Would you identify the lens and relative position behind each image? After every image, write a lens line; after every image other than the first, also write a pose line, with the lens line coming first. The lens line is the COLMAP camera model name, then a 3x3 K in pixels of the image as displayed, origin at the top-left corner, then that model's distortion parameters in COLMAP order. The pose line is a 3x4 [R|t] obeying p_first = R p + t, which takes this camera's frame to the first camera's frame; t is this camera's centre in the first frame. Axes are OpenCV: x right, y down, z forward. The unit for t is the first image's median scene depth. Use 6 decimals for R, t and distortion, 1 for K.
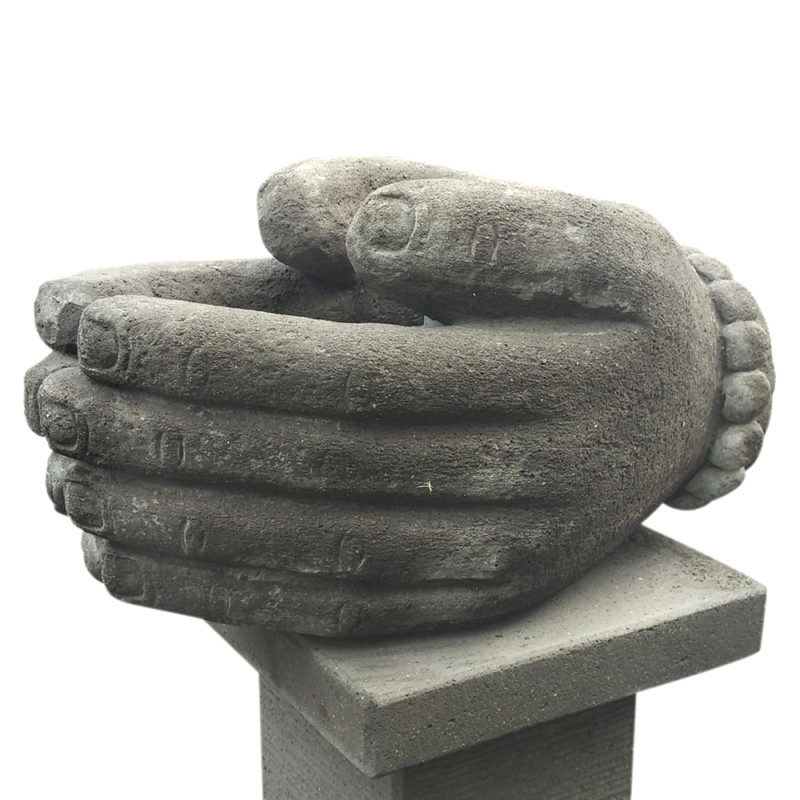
lens RADIAL K [[1366.2, 0, 464.6], [0, 1366.2, 398.2], [0, 0, 1]] dist [-0.016103, -0.207283]
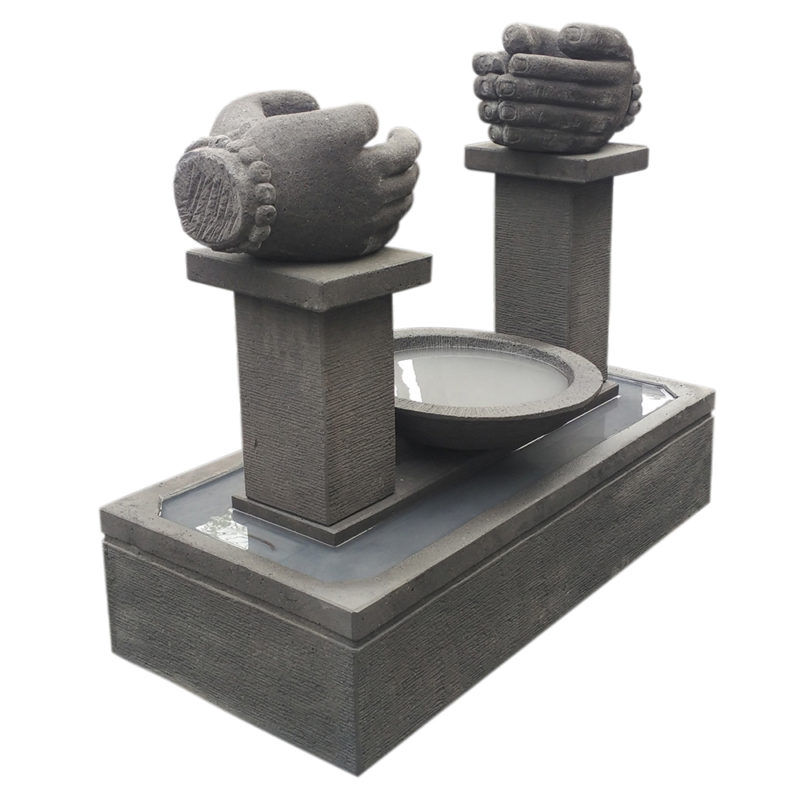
lens RADIAL K [[1366.2, 0, 464.6], [0, 1366.2, 398.2], [0, 0, 1]] dist [-0.016103, -0.207283]
pose [[0.912260, -0.122868, 0.390749, -1.909975], [0.112897, 0.992423, 0.048487, 0.647402], [-0.393746, -0.000118, 0.919219, -2.313849]]
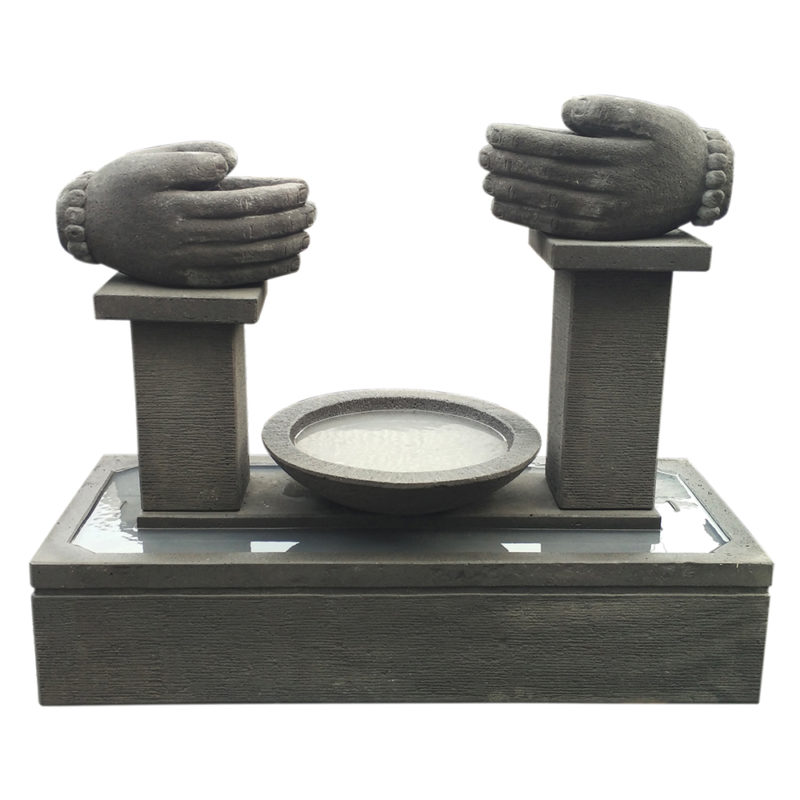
lens RADIAL K [[1292.7, 0, 397.6], [0, 1292.7, 419.8], [0, 0, 1]] dist [0.016476, -0.053028]
pose [[0.843786, 0.134216, -0.519626, 1.337126], [-0.149853, 0.988635, 0.012022, 0.671216], [0.515335, 0.067723, 0.854309, -1.931419]]
